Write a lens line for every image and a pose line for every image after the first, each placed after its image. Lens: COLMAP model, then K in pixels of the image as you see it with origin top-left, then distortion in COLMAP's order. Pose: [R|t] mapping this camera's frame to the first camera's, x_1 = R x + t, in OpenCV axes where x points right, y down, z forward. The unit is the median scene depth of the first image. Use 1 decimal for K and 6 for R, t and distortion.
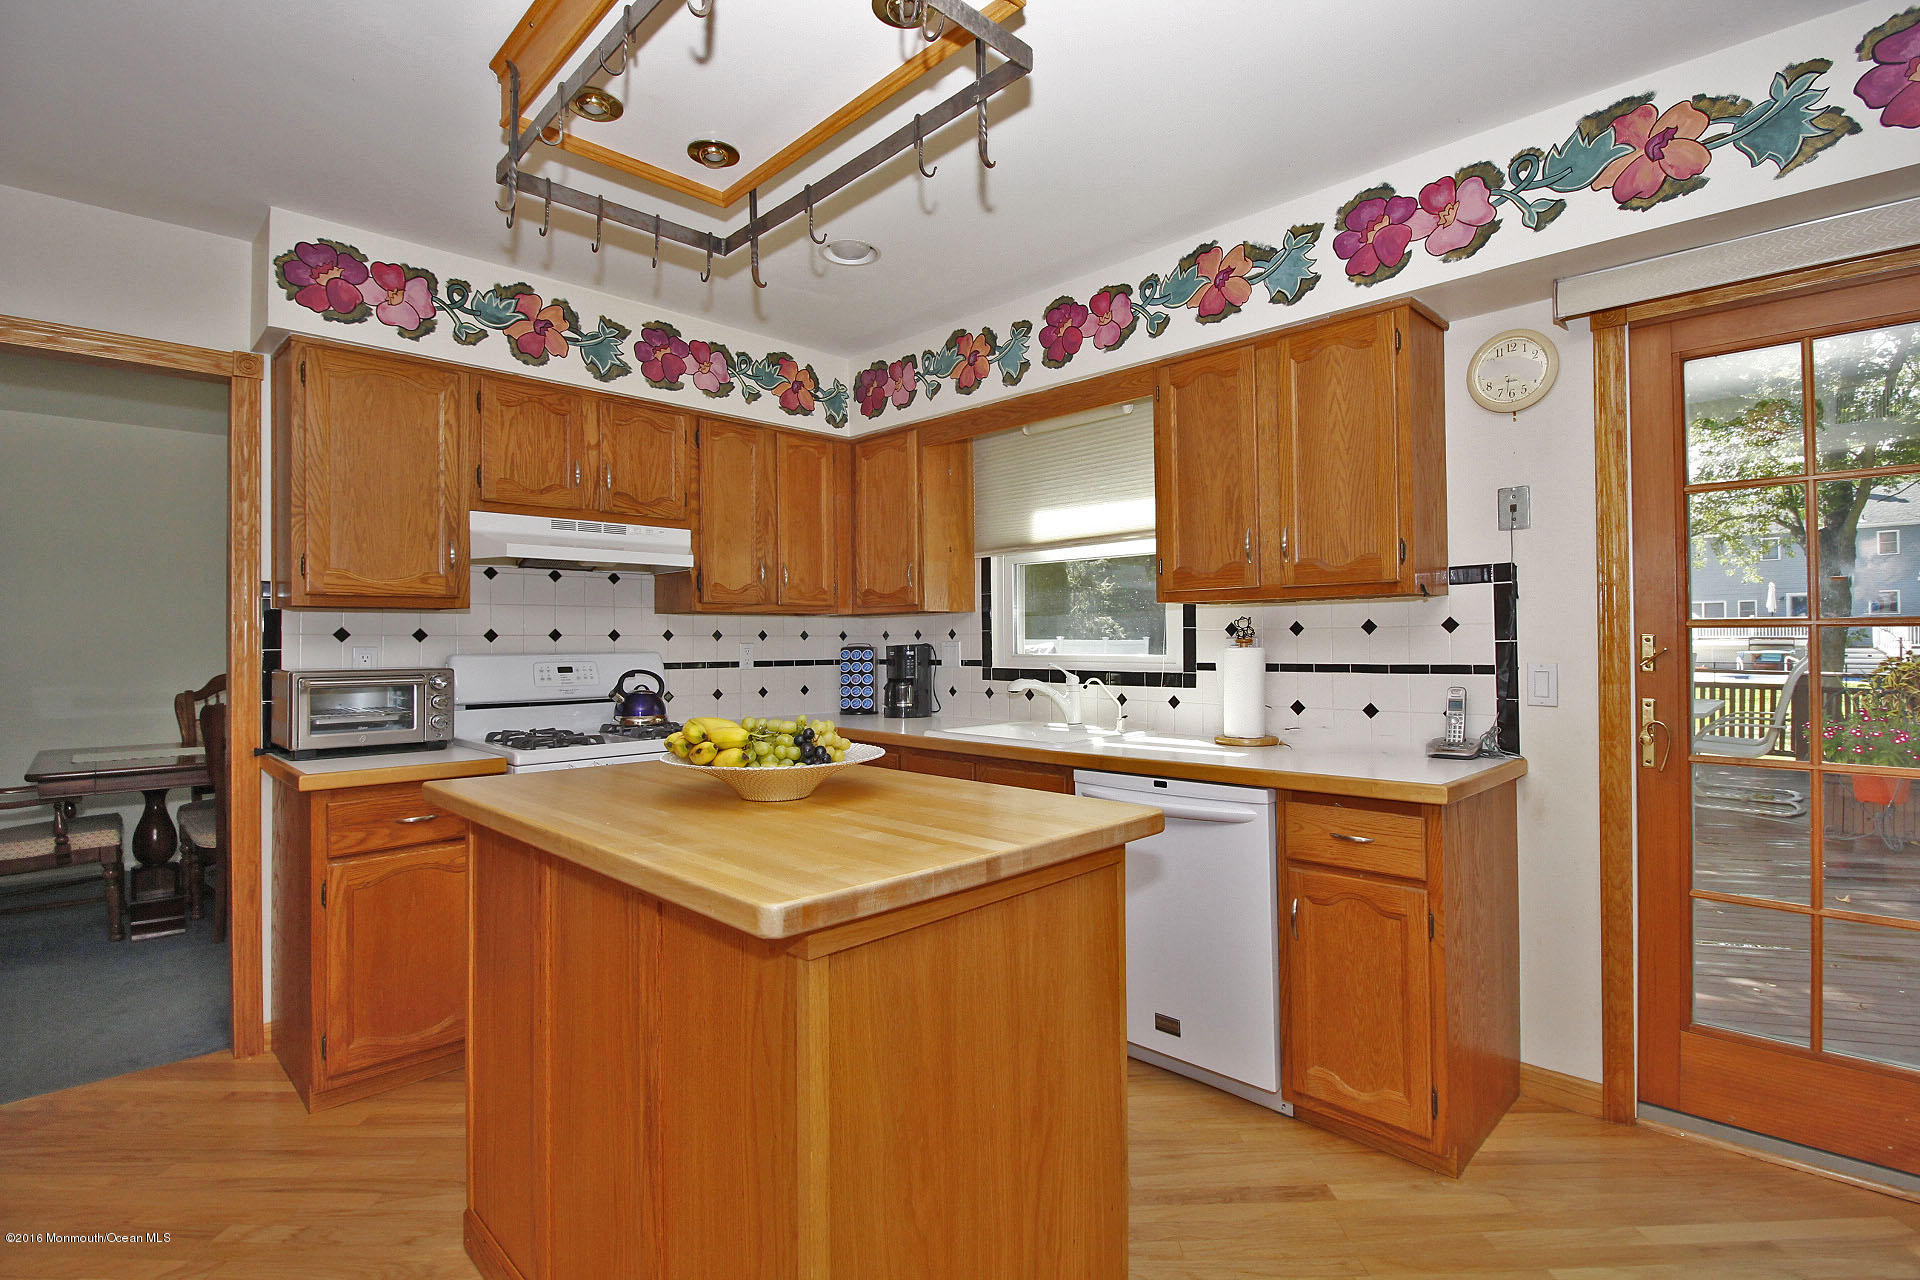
lens RADIAL K [[886.7, 0, 959.5], [0, 886.7, 635.8], [0, 0, 1]] dist [-0.016645, -0.006151]
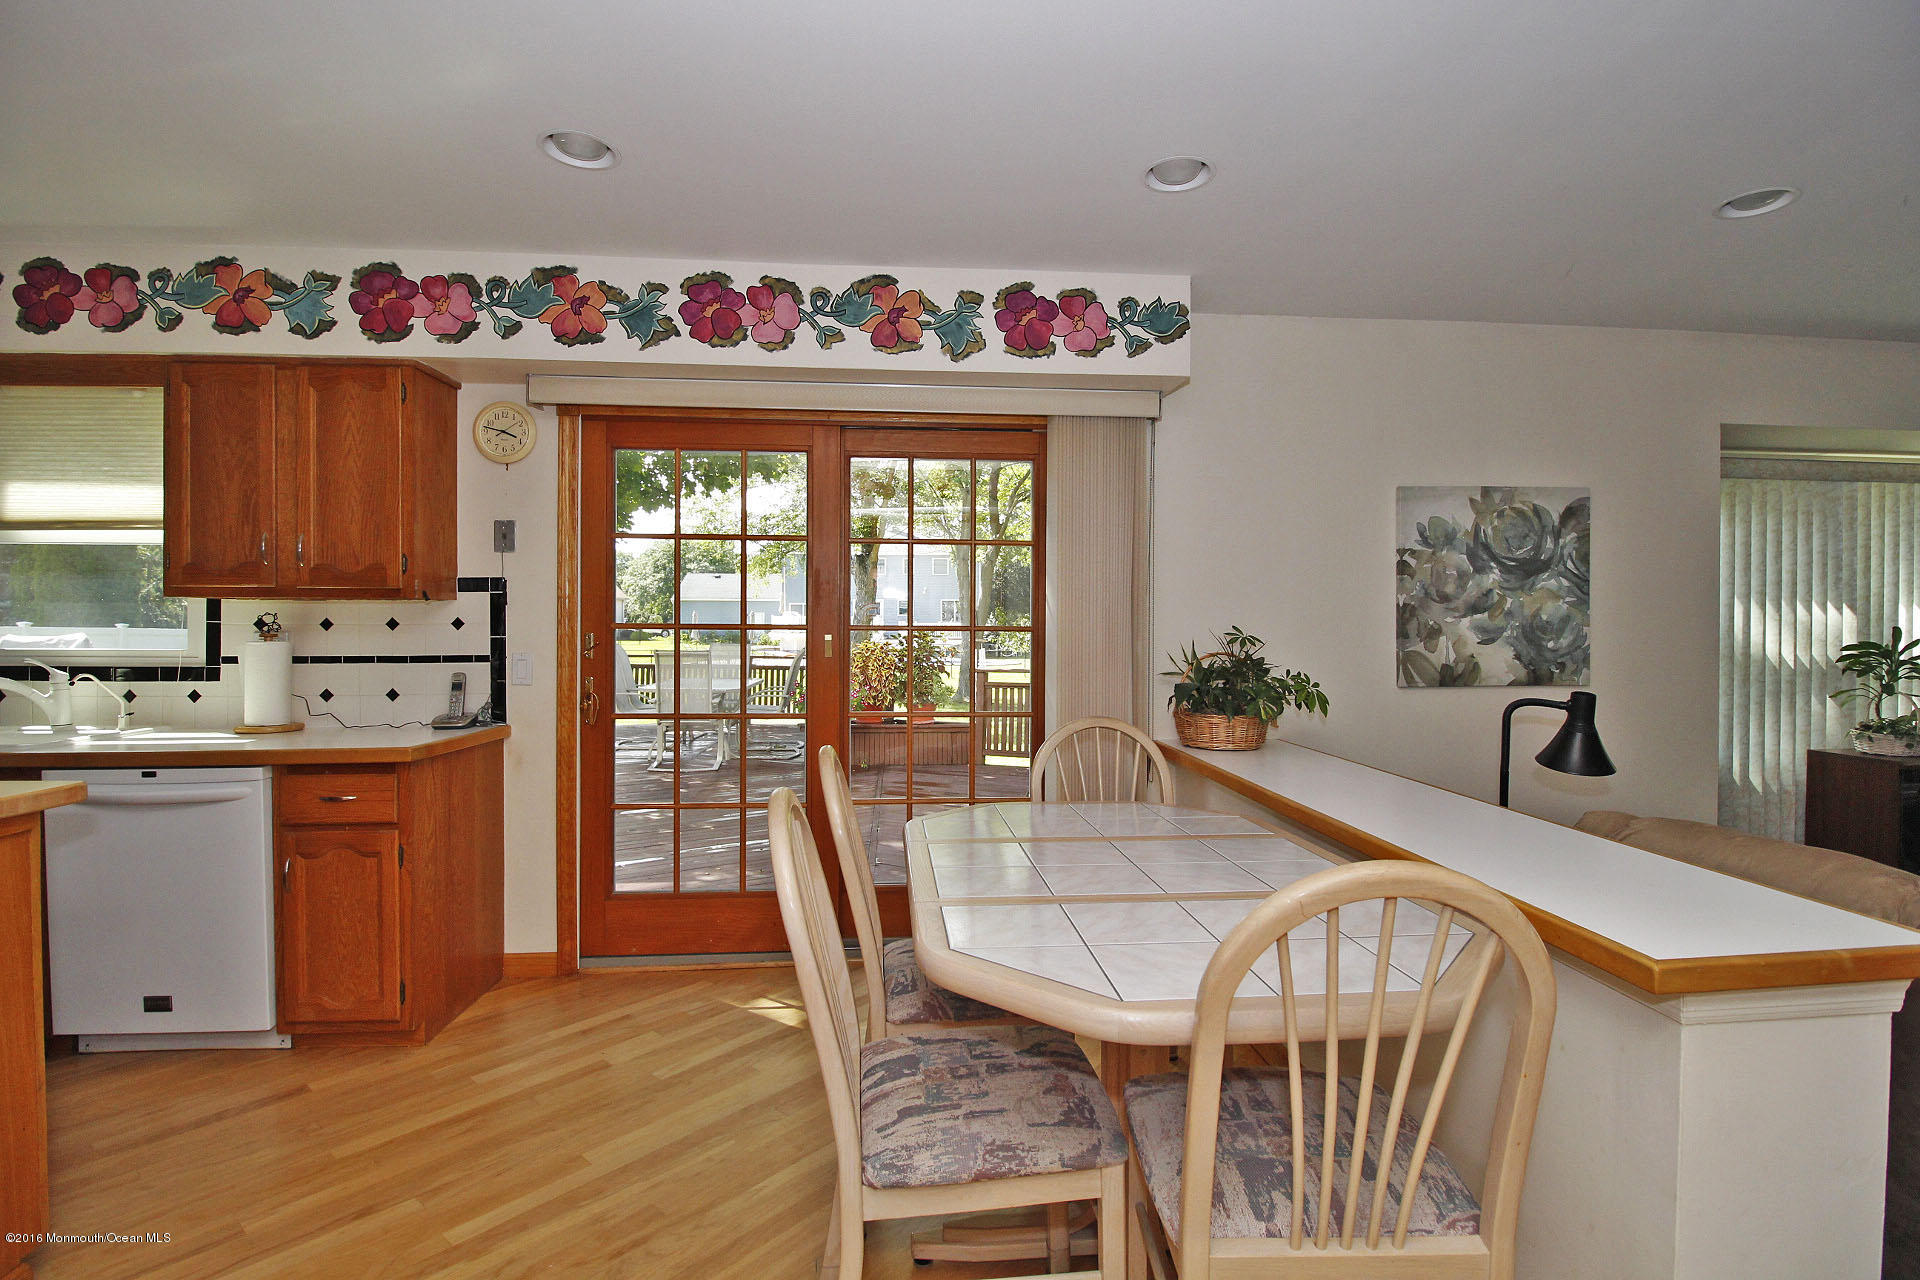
lens RADIAL K [[886.7, 0, 971.0], [0, 886.7, 631.6], [0, 0, 1]] dist [-0.016645, -0.006151]
pose [[0.638118, 0.007567, 0.769902, 0.058675], [-0.011878, 0.999929, 0.000017, -0.010253], [-0.769847, -0.009155, 0.638163, -0.384722]]
